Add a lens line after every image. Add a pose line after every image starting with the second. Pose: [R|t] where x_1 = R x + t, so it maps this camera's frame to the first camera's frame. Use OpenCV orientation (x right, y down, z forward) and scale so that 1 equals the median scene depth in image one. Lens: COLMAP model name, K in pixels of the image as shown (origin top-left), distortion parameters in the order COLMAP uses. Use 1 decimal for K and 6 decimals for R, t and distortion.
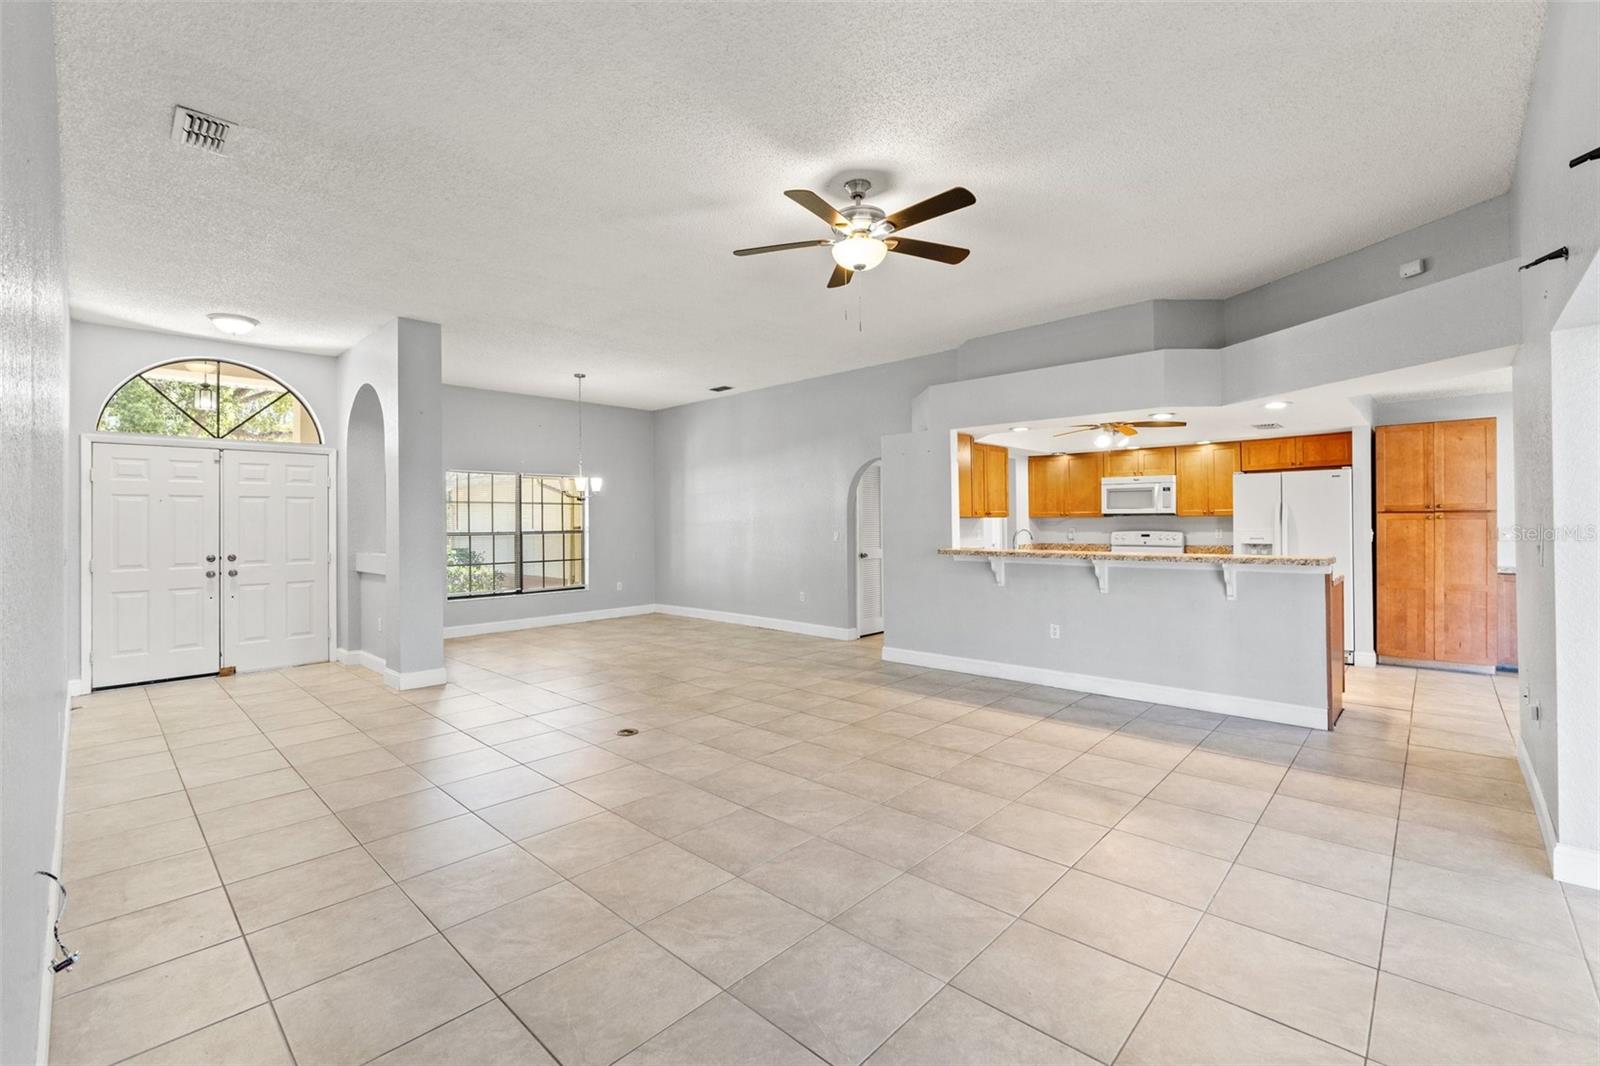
lens RADIAL K [[681.9, 0, 797.7], [0, 681.9, 519.7], [0, 0, 1]] dist [-0.008159, 0.000514]
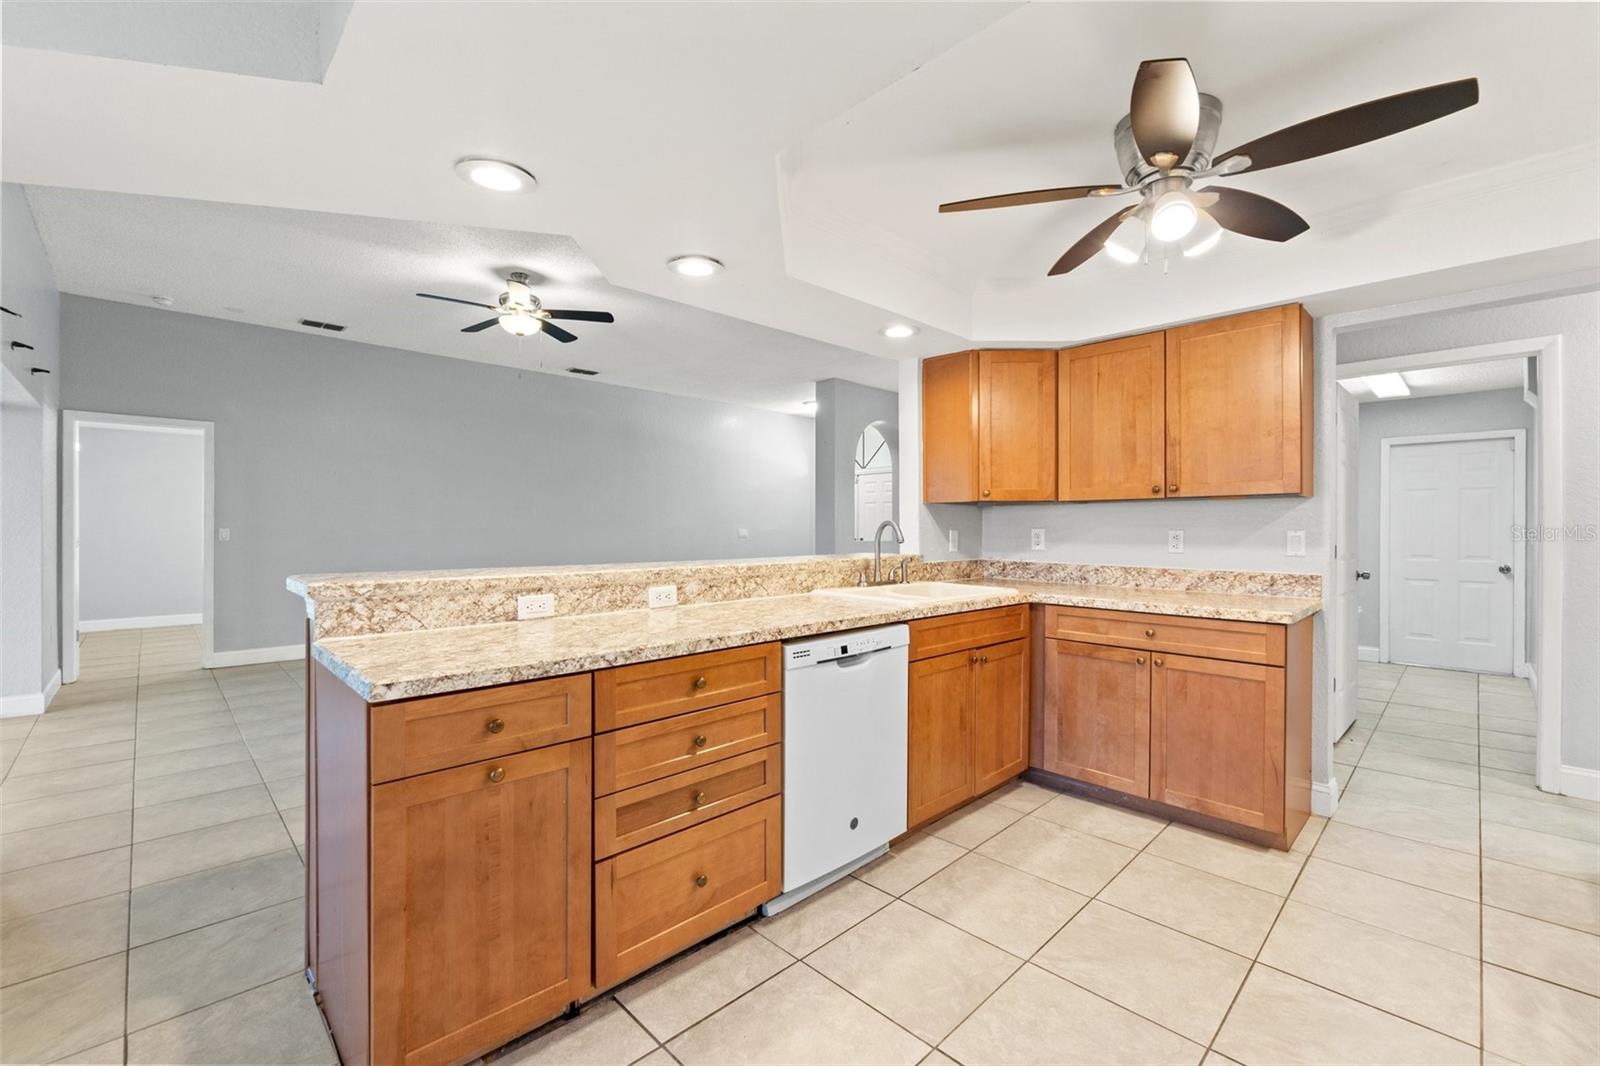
lens RADIAL K [[681.9, 0, 805.6], [0, 681.9, 528.4], [0, 0, 1]] dist [-0.008159, 0.000514]
pose [[-0.037272, 0.010763, -0.999247, 0.666071], [0.001518, 0.999941, 0.010714, 0.009802], [0.999304, -0.001118, -0.037286, 0.735165]]
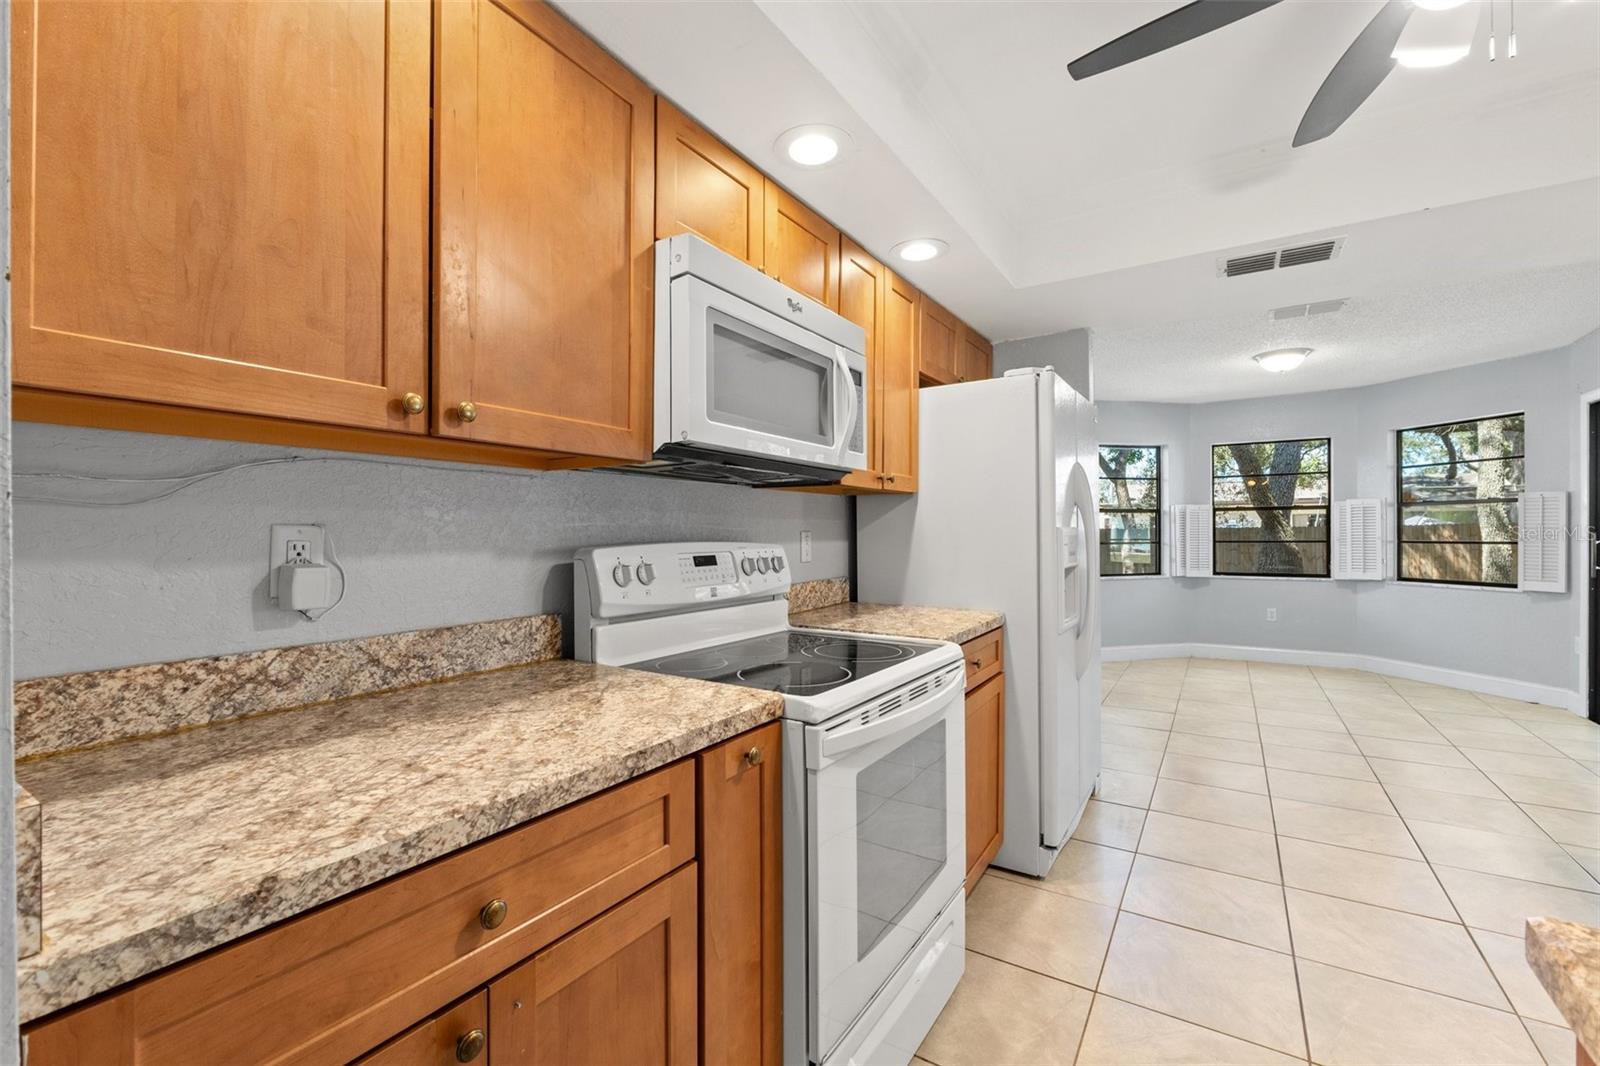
lens RADIAL K [[681.9, 0, 802.3], [0, 681.9, 532.6], [0, 0, 1]] dist [-0.008159, 0.000514]
pose [[-0.194342, 0.011299, 0.980869, 0.282937], [0.005333, 0.999931, -0.010462, 0.016412], [-0.980919, 0.003198, -0.194389, 1.038571]]
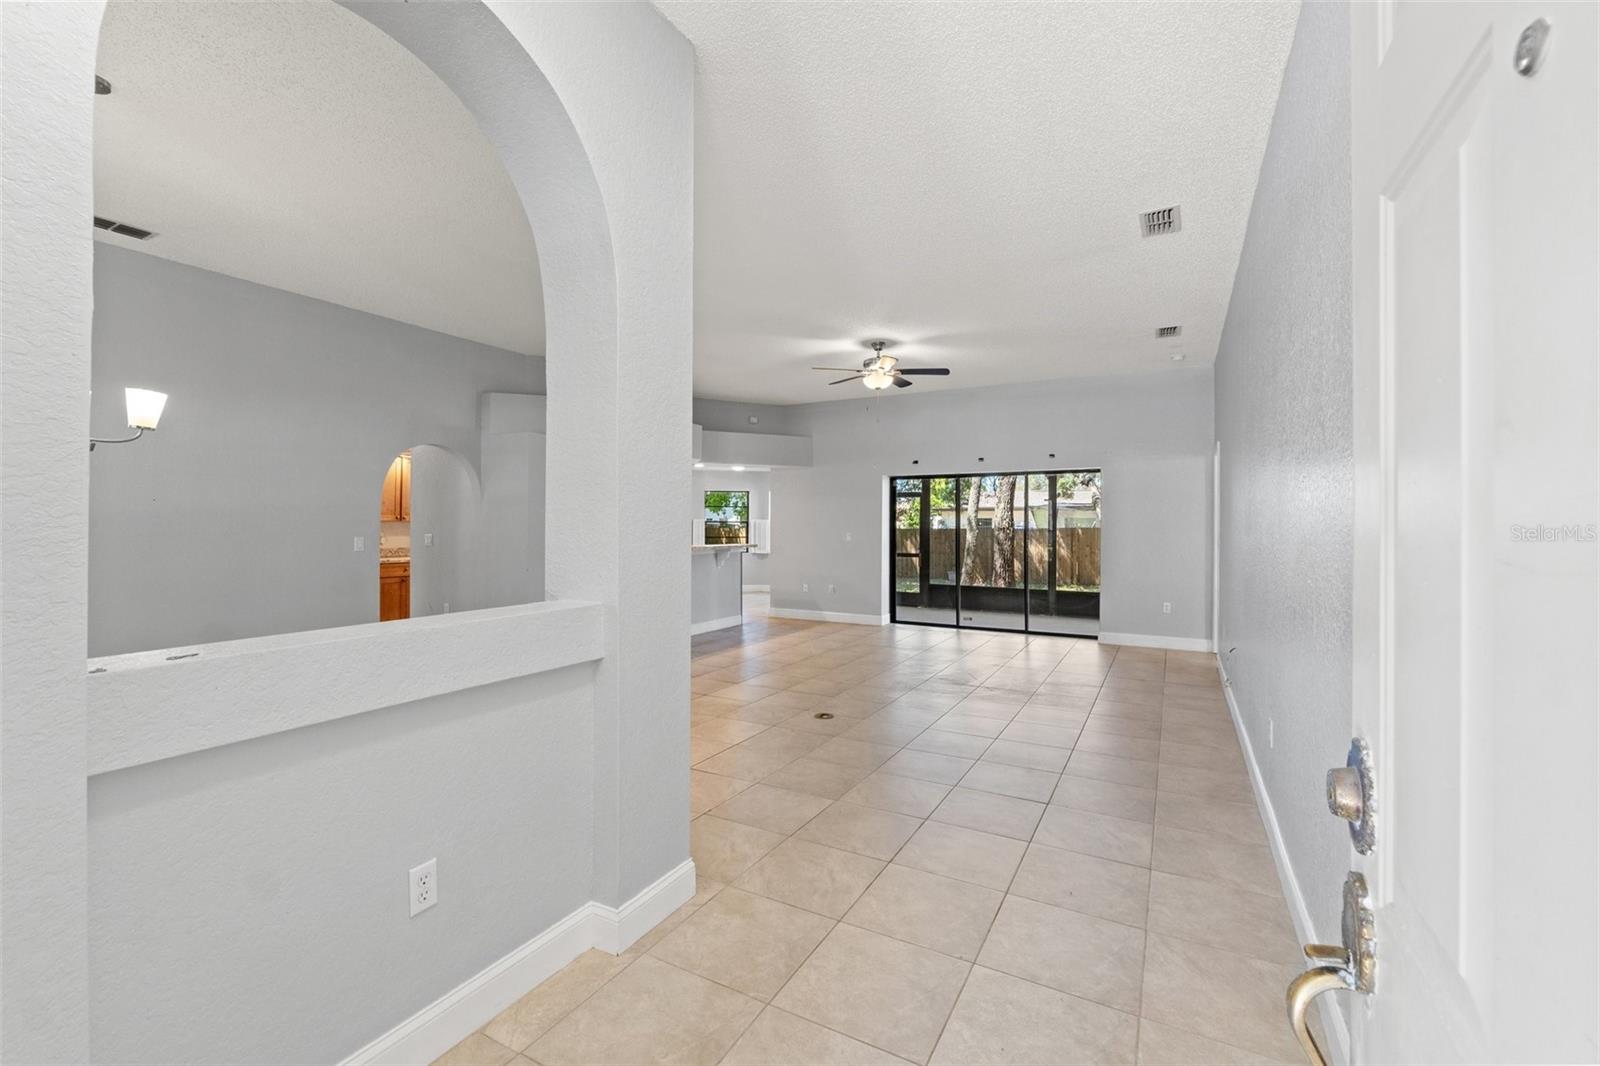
lens RADIAL K [[681.9, 0, 798.7], [0, 681.9, 527.6], [0, 0, 1]] dist [-0.008159, 0.000514]
pose [[-0.246021, 0.007084, 0.969239, -0.735397], [-0.002634, 0.999965, -0.007977, 0.011172], [-0.969261, -0.004516, -0.245994, 0.744198]]
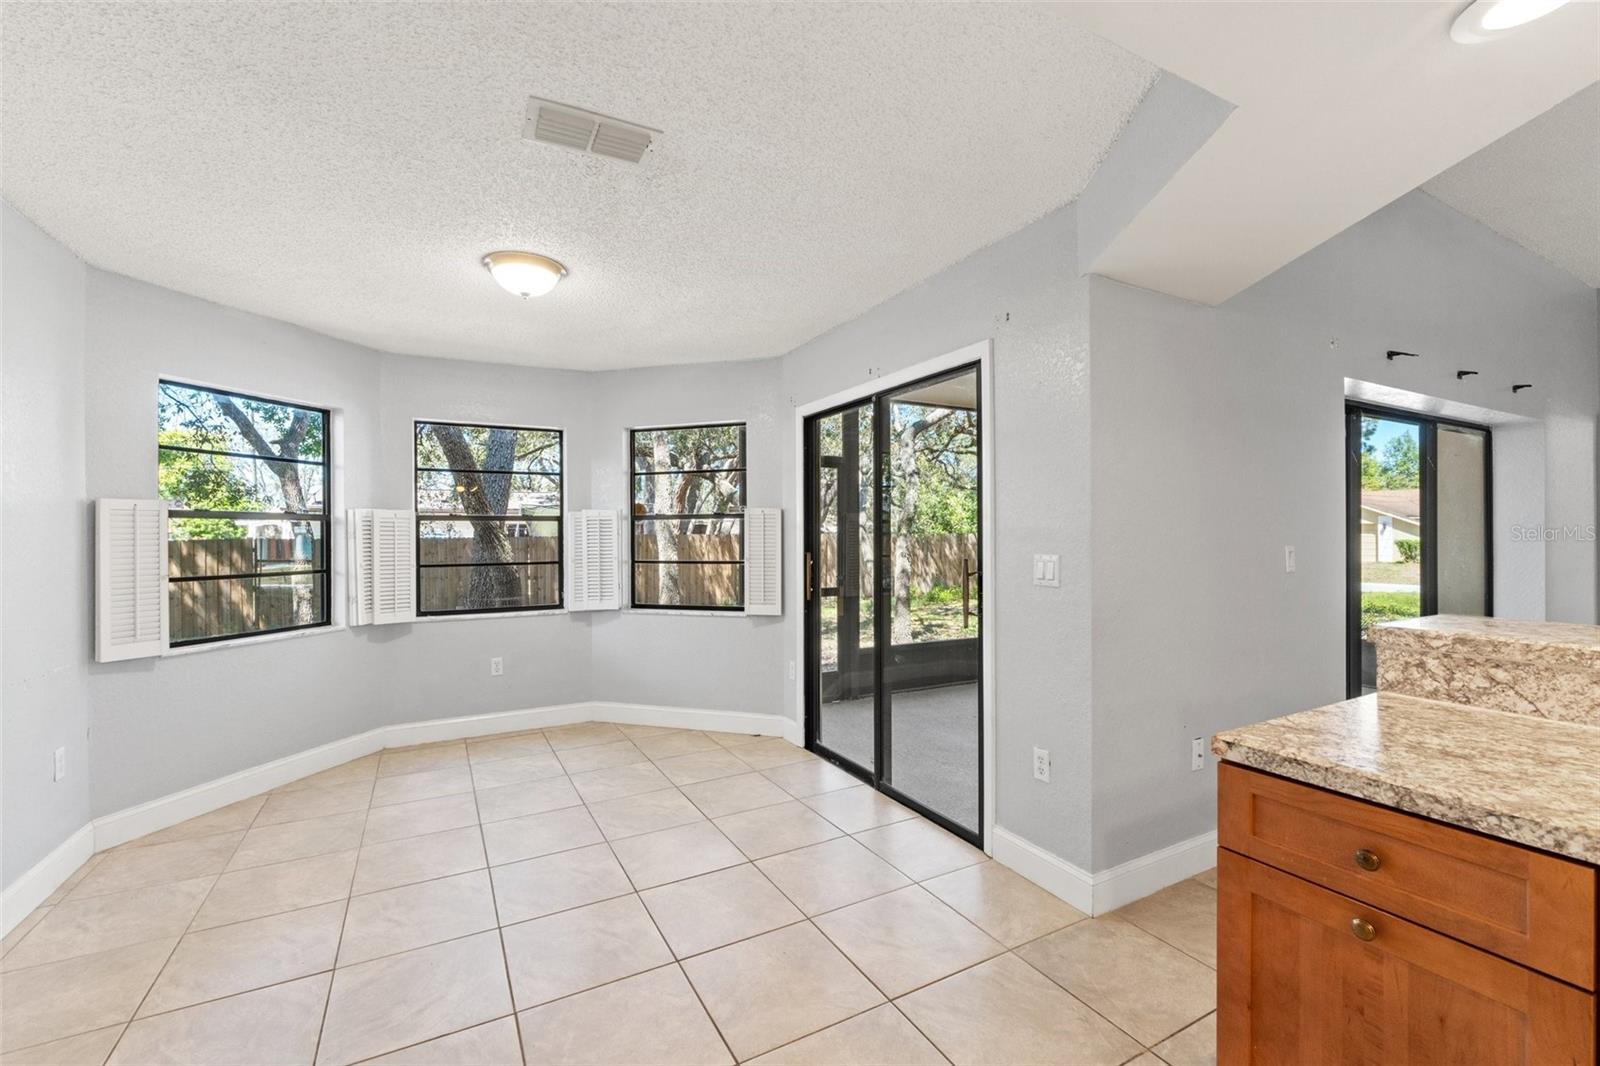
lens RADIAL K [[681.9, 0, 791.3], [0, 681.9, 542.9], [0, 0, 1]] dist [-0.008159, 0.000514]
pose [[-0.946196, 0.010942, 0.323408, 0.540454], [0.013541, 0.999892, 0.005788, 0.003123], [-0.323310, 0.009856, -0.946242, 0.802365]]
